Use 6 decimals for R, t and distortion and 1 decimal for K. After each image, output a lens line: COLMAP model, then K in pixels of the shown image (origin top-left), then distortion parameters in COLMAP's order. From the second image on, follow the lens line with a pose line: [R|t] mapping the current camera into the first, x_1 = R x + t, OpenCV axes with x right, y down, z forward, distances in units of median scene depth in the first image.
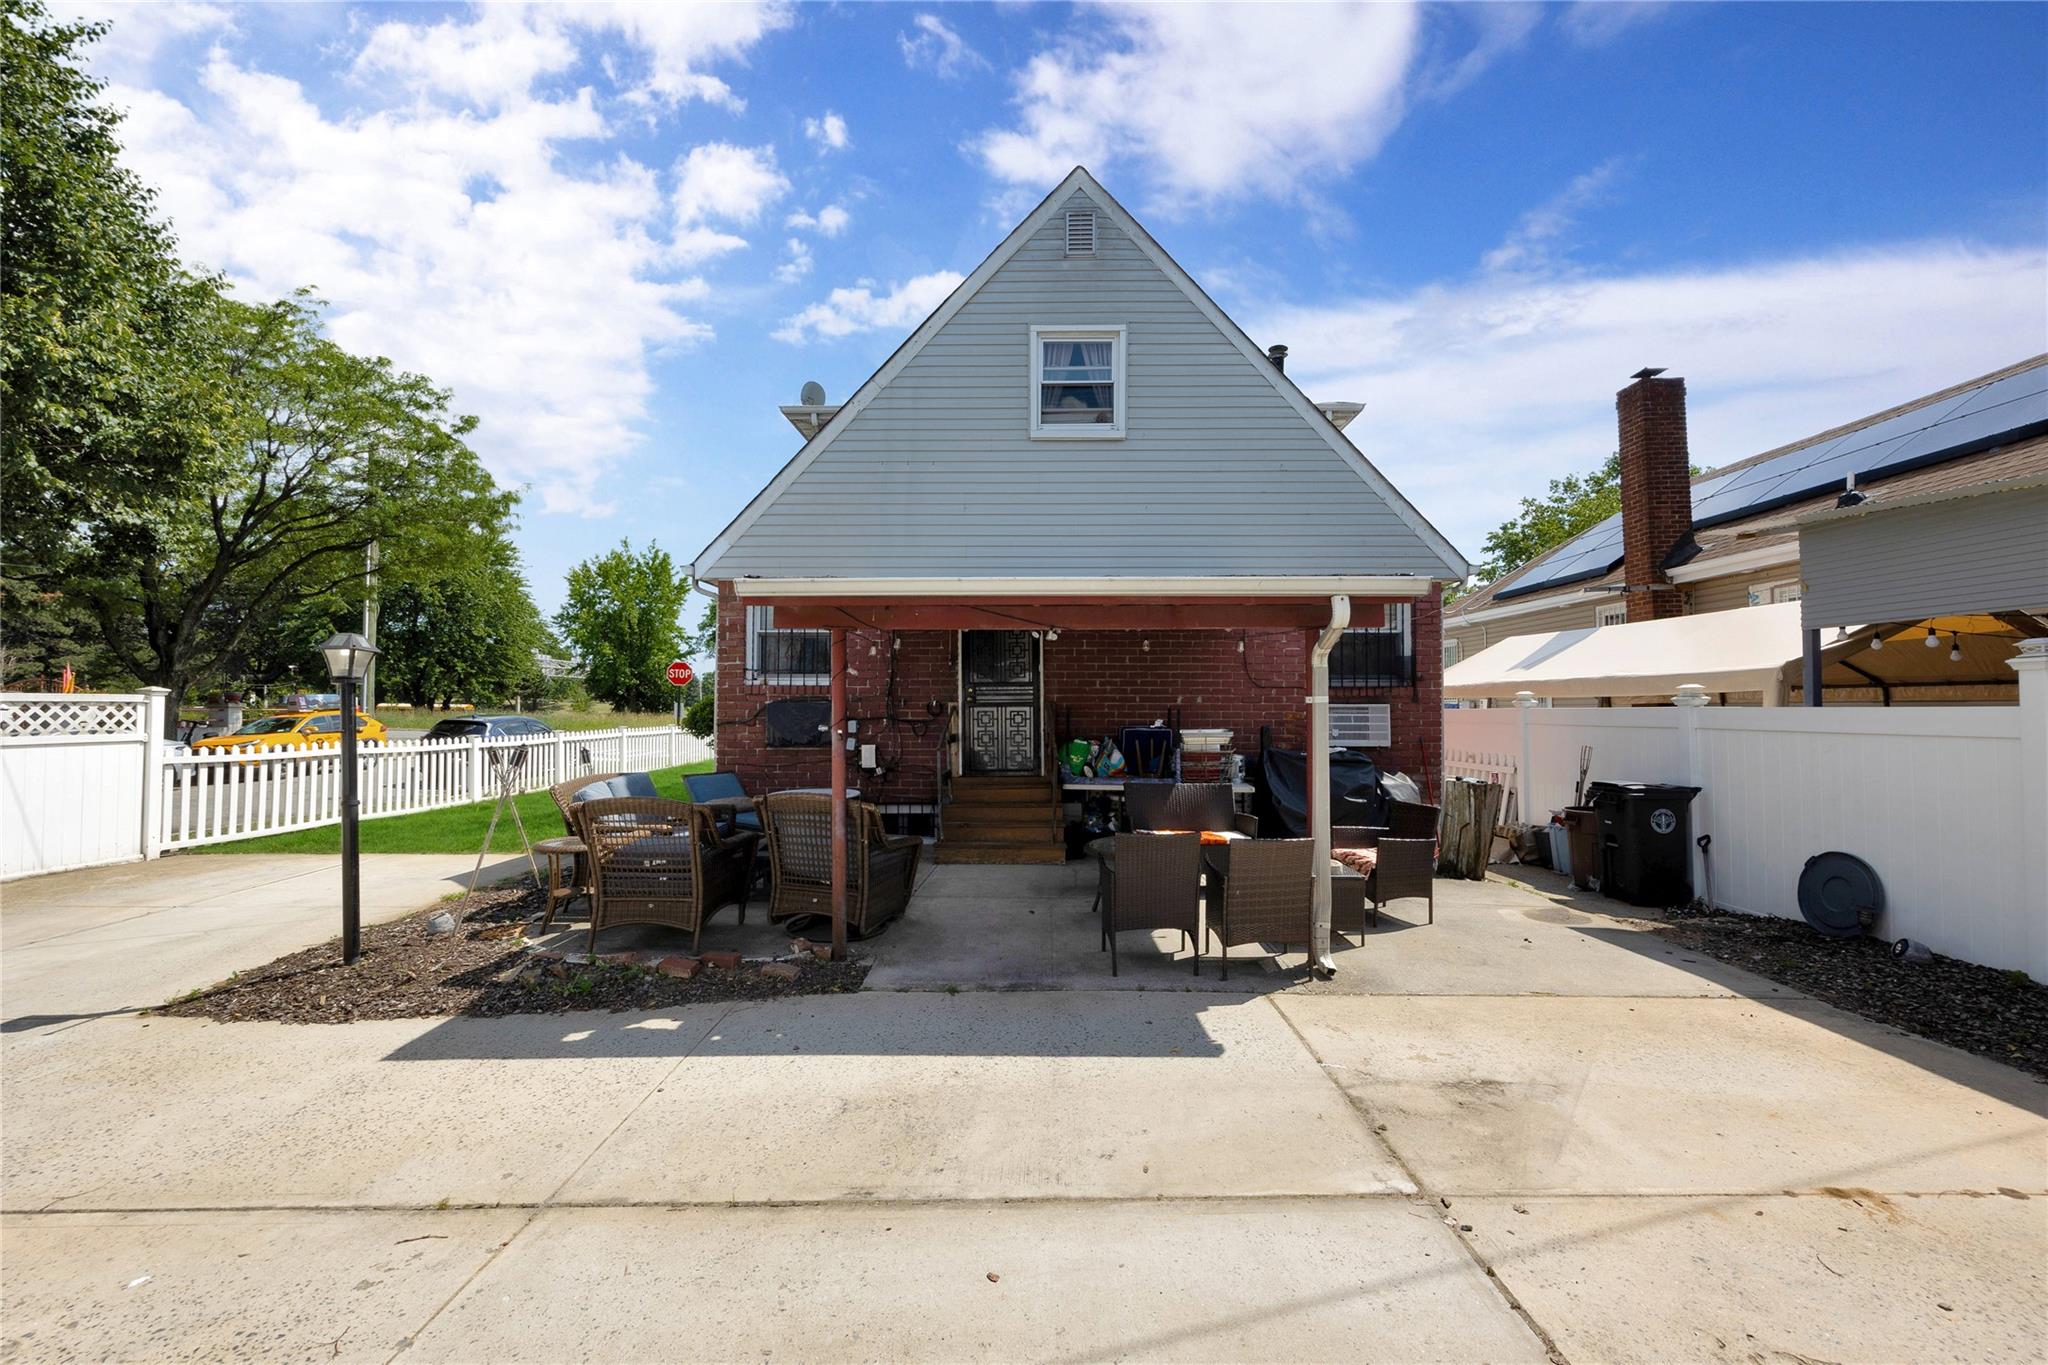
lens RADIAL K [[874.1, 0, 1051.3], [0, 874.1, 682.6], [0, 0, 1]] dist [-0.002985, -0.000419]
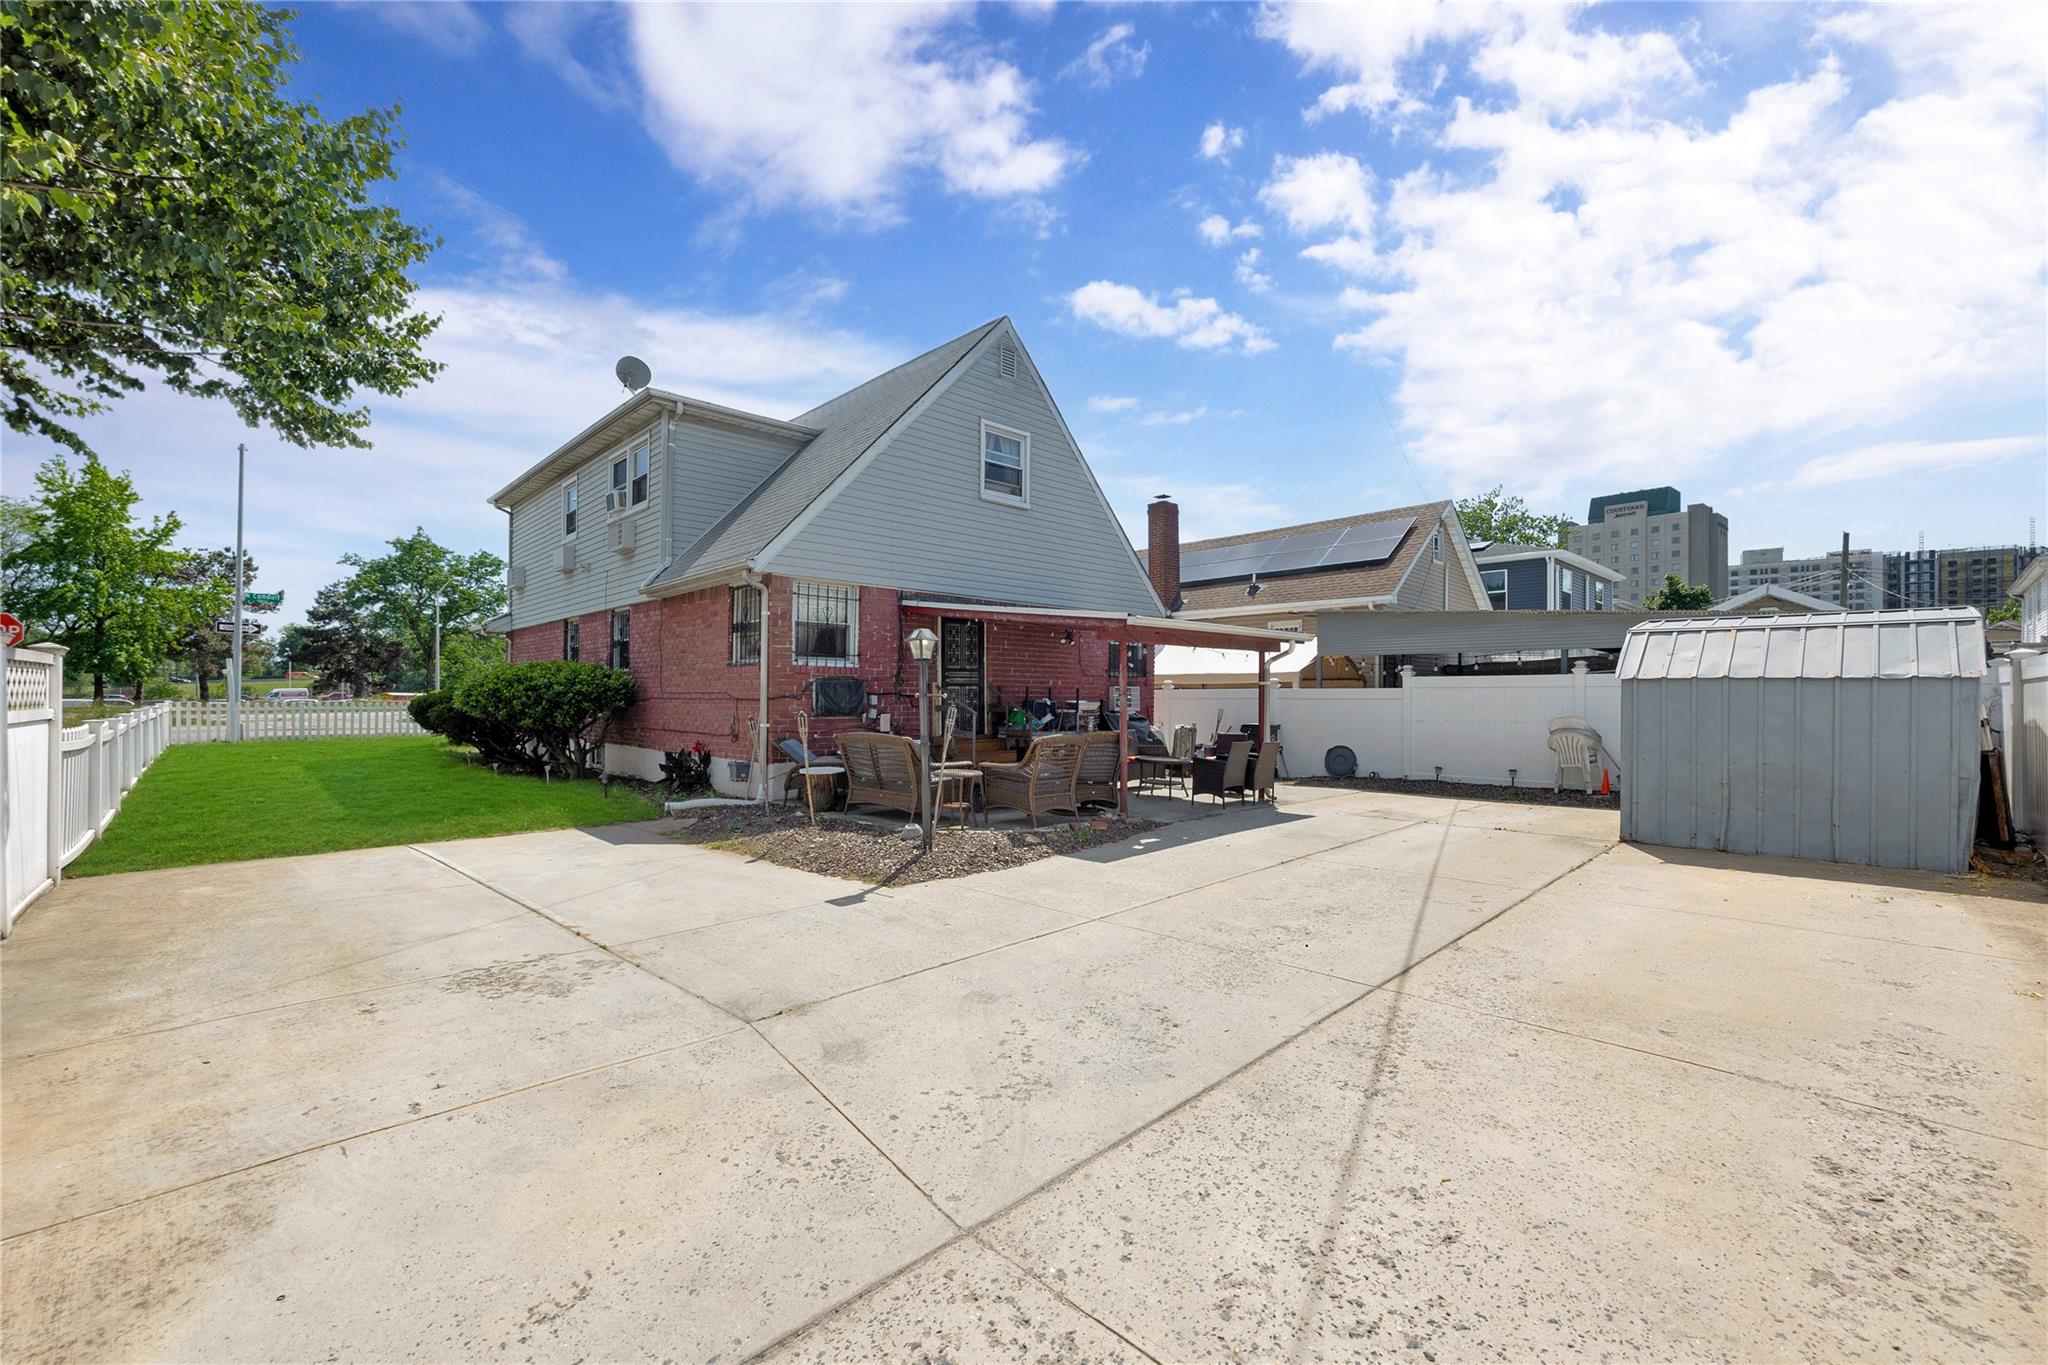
lens RADIAL K [[874.1, 0, 1114.8], [0, 874.1, 692.1], [0, 0, 1]] dist [-0.002985, -0.000419]
pose [[0.671269, 0.004648, 0.741199, -1.002590], [-0.021918, 0.999668, 0.013581, 0.014321], [-0.740889, -0.025362, 0.671148, -0.140873]]
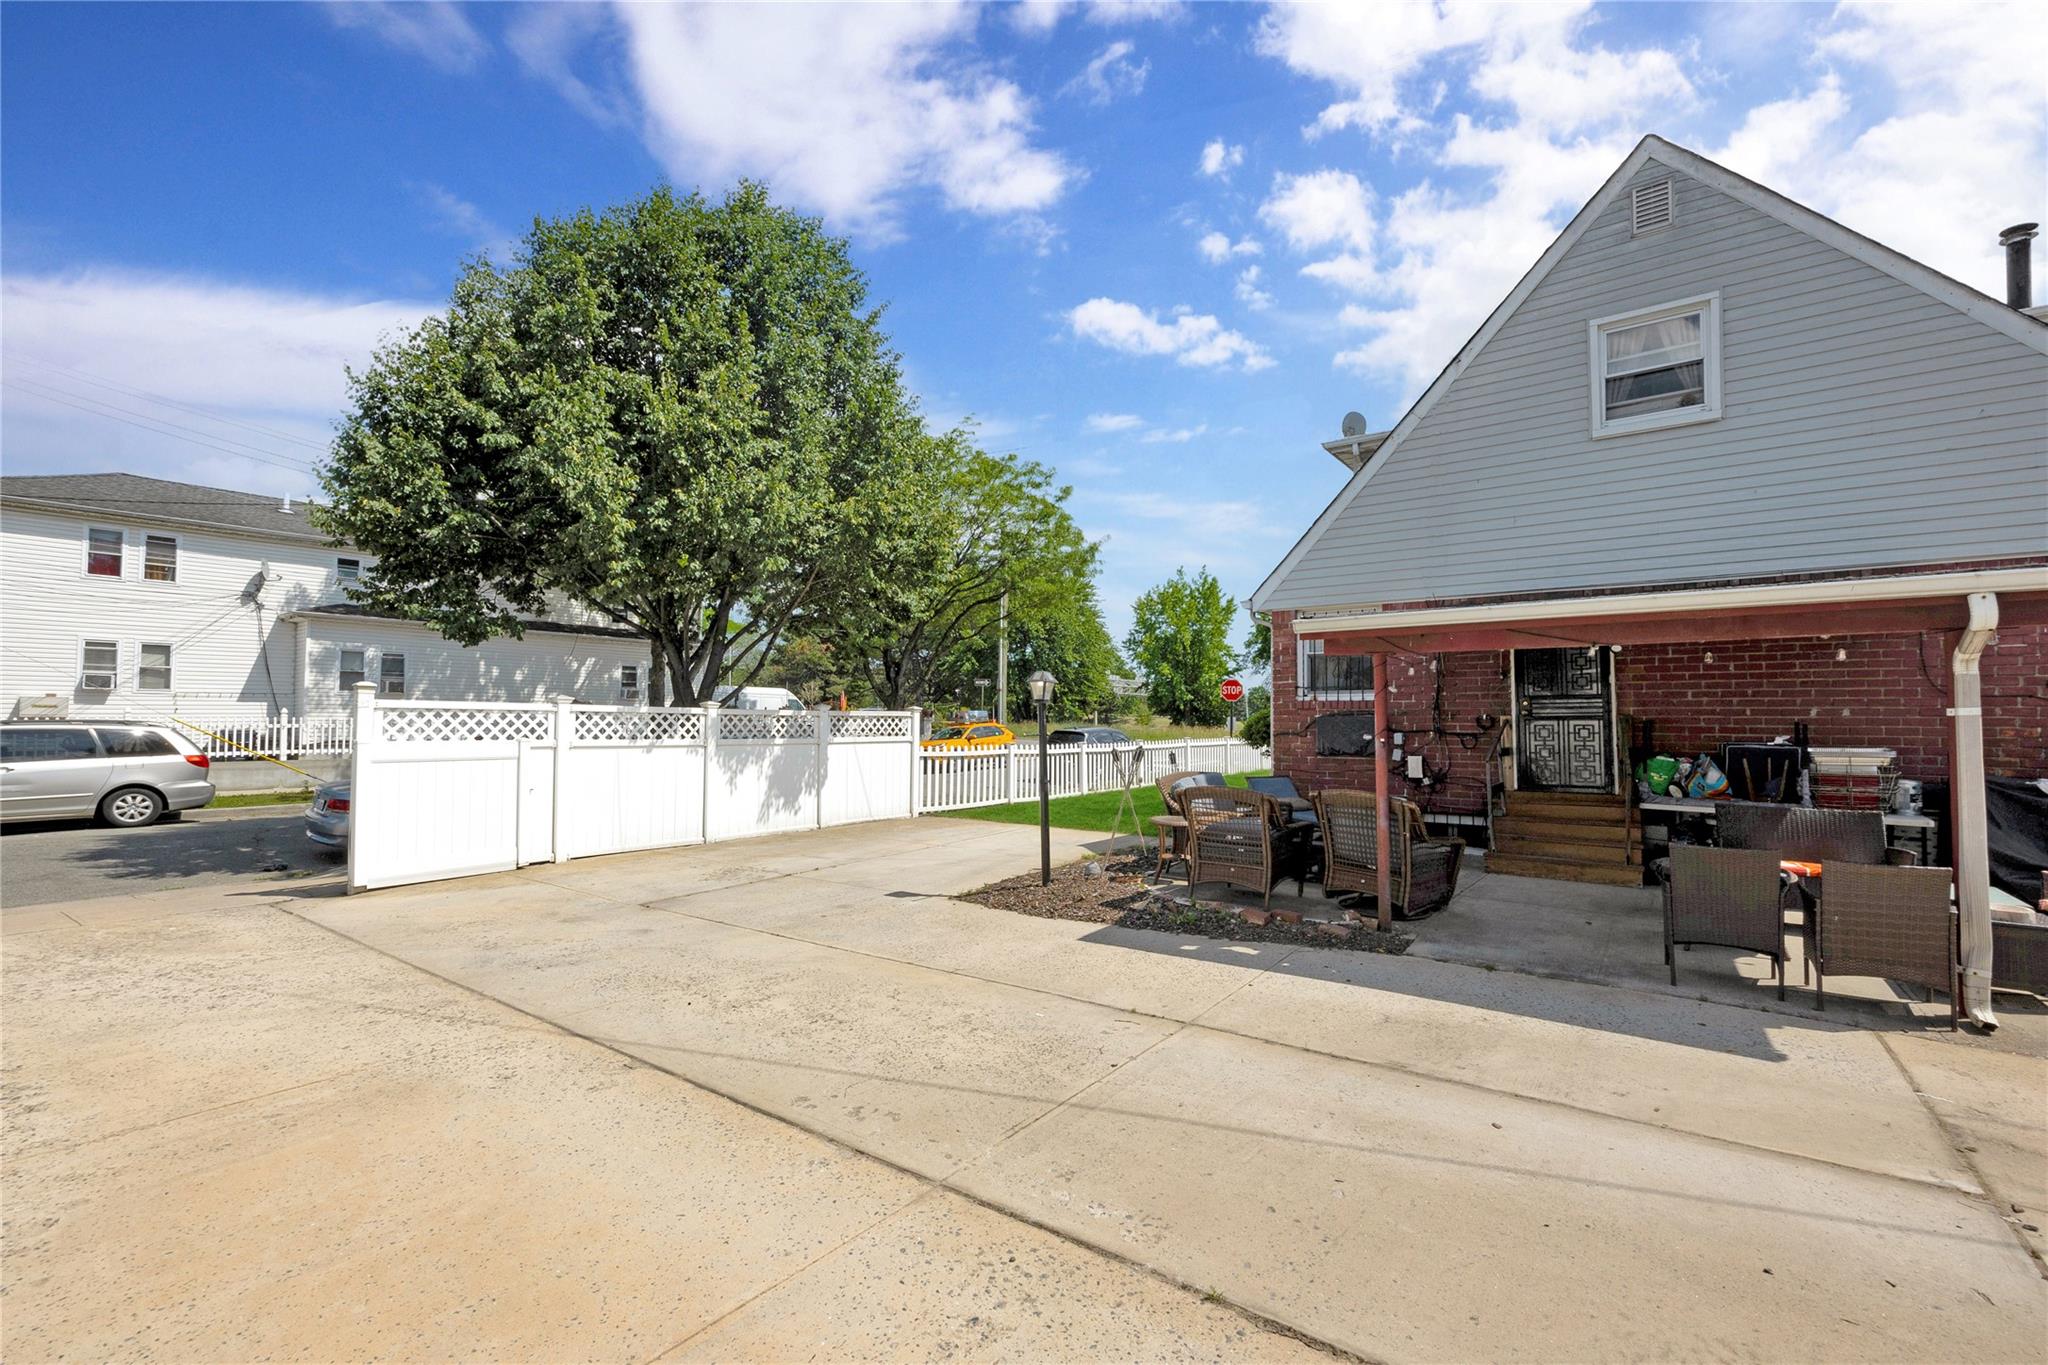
lens RADIAL K [[874.1, 0, 985.0], [0, 874.1, 690.3], [0, 0, 1]] dist [-0.002985, -0.000419]
pose [[0.781949, -0.019012, -0.623053, 0.049132], [0.014288, 0.999819, -0.012576, -0.002989], [0.623179, 0.000932, 0.782079, -0.168506]]
